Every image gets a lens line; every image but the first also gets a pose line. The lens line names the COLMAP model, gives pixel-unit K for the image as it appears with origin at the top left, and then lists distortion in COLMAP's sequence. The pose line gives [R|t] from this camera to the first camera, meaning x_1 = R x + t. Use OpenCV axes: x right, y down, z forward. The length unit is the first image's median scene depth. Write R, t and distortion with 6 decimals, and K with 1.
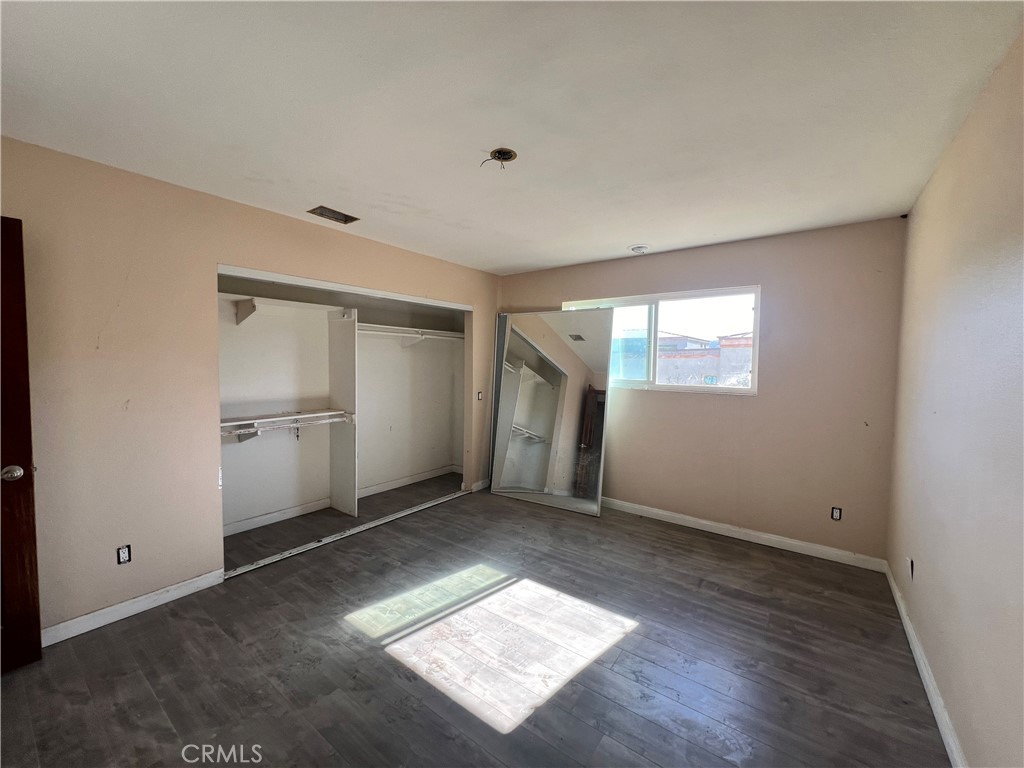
lens RADIAL K [[412.3, 0, 510.9], [0, 412.3, 383.9], [0, 0, 1]] dist [0.003272, 0.000323]
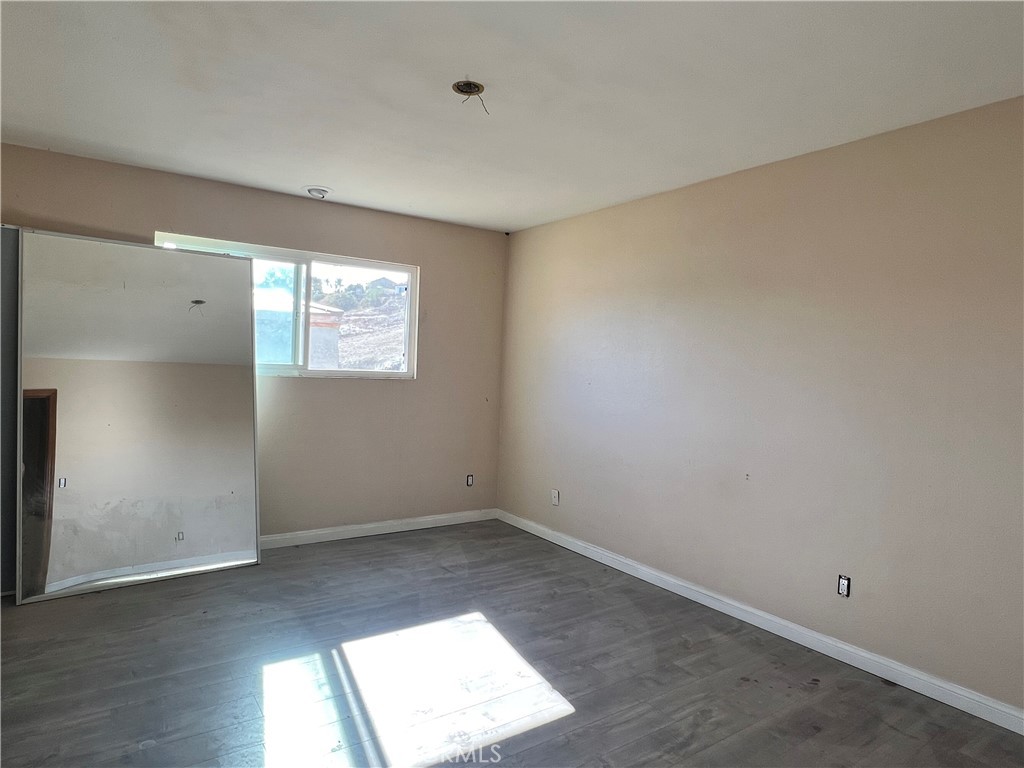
lens RADIAL K [[613.7, 0, 510.0], [0, 613.7, 384.4], [0, 0, 1]] dist [0.000166, 0.001381]
pose [[0.324688, -0.034984, 0.945174, -0.725596], [0.015851, 0.999377, 0.031545, -0.001114], [-0.945688, 0.004739, 0.325040, 0.327124]]
